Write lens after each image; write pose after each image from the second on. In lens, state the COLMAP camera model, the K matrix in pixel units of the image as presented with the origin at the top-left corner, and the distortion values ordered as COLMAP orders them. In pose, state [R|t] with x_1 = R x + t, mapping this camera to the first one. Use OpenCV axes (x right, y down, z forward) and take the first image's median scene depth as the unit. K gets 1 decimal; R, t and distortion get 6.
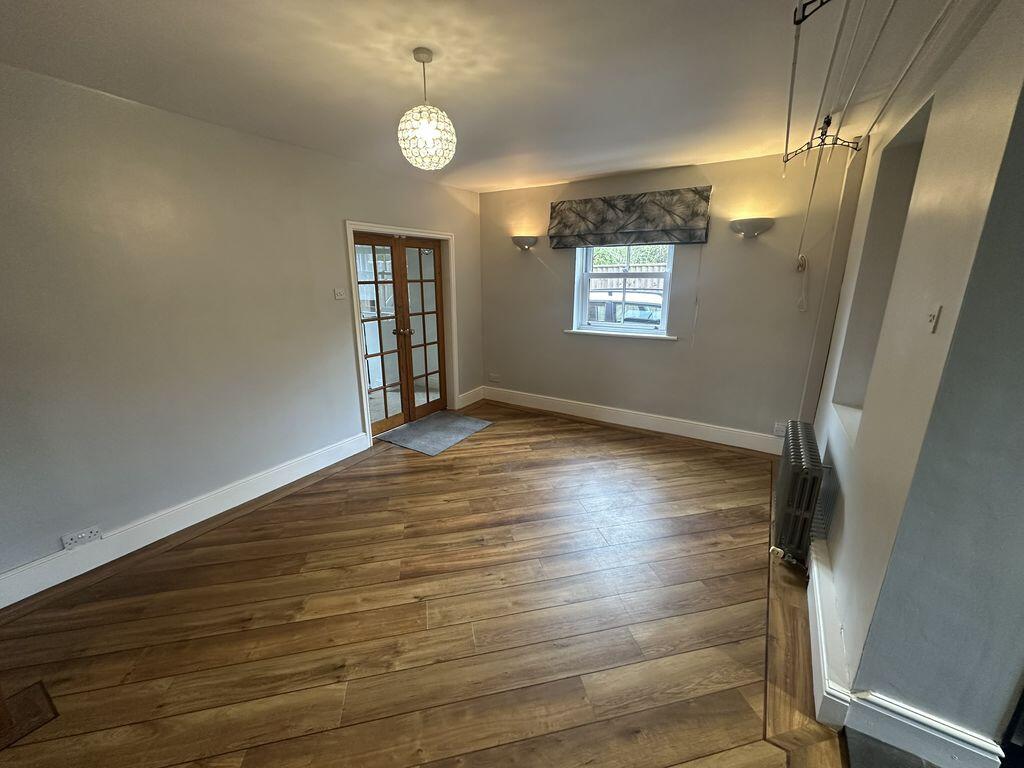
lens RADIAL K [[406.7, 0, 511.3], [0, 406.7, 383.3], [0, 0, 1]] dist [-0.005191, 0.000338]
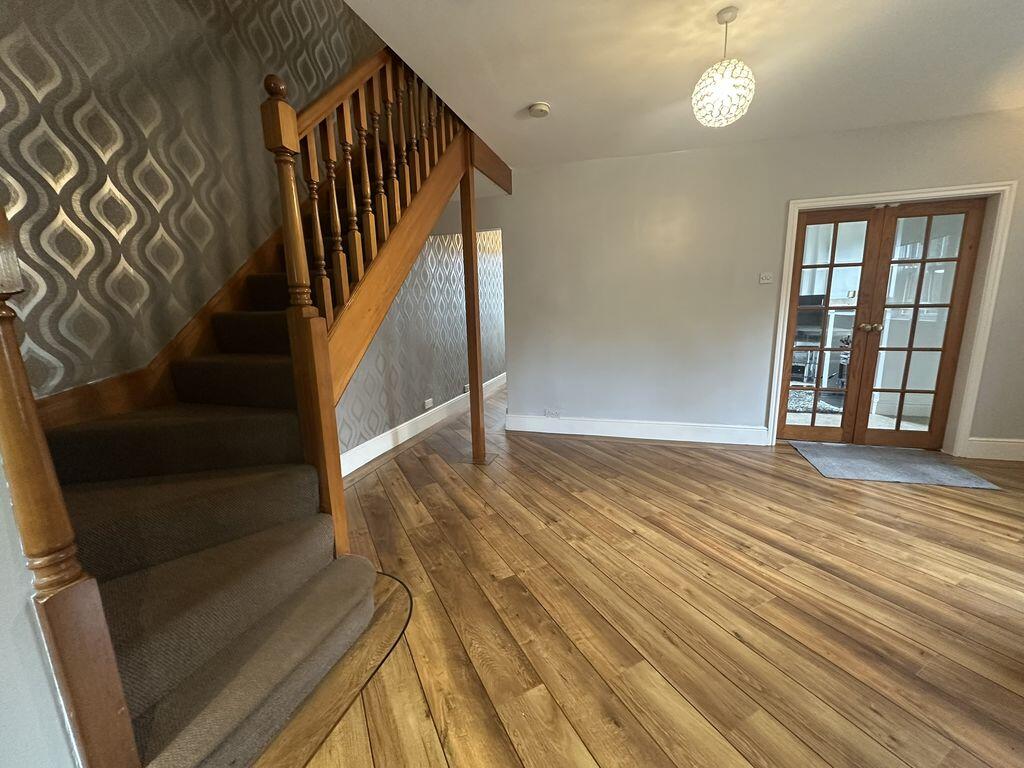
lens RADIAL K [[406.7, 0, 511.3], [0, 406.7, 383.3], [0, 0, 1]] dist [-0.005191, 0.000338]
pose [[0.258240, 0.170626, -0.950894, 0.372474], [-0.225207, 0.967794, 0.112498, 0.052655], [0.939465, 0.185096, 0.288350, 0.168523]]
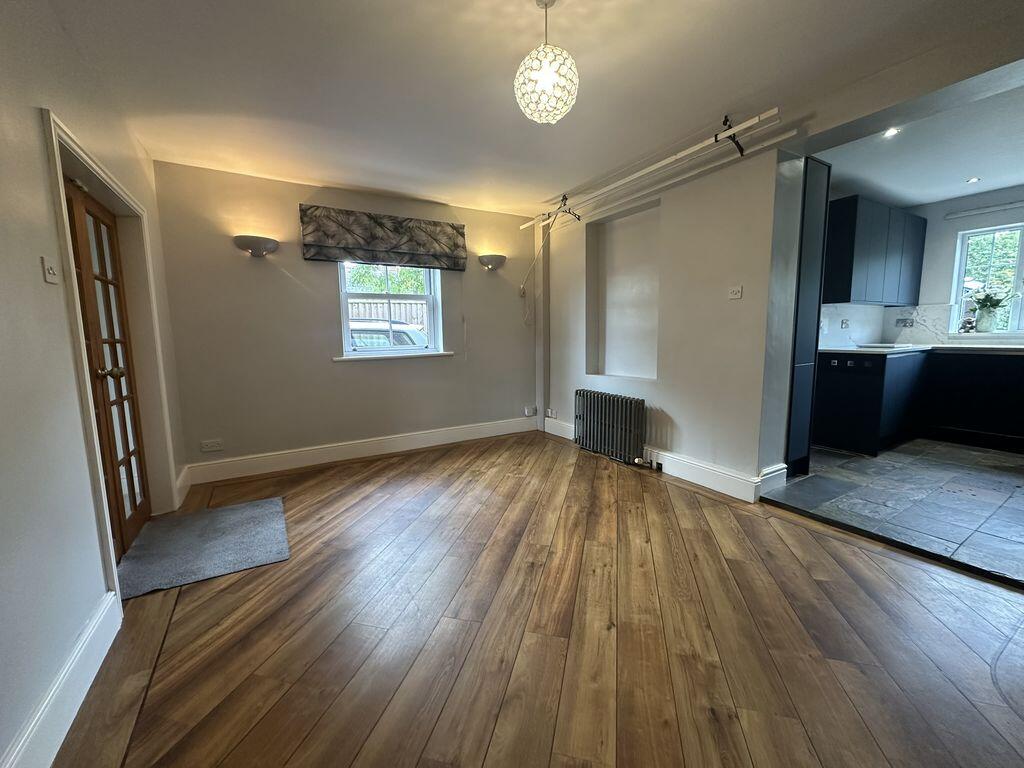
lens RADIAL K [[406.7, 0, 511.3], [0, 406.7, 383.3], [0, 0, 1]] dist [-0.005191, 0.000338]
pose [[0.453321, -0.113660, 0.884071, -0.548891], [0.244177, 0.969730, -0.000533, 0.009484], [-0.857250, 0.216112, 0.467352, 0.390884]]
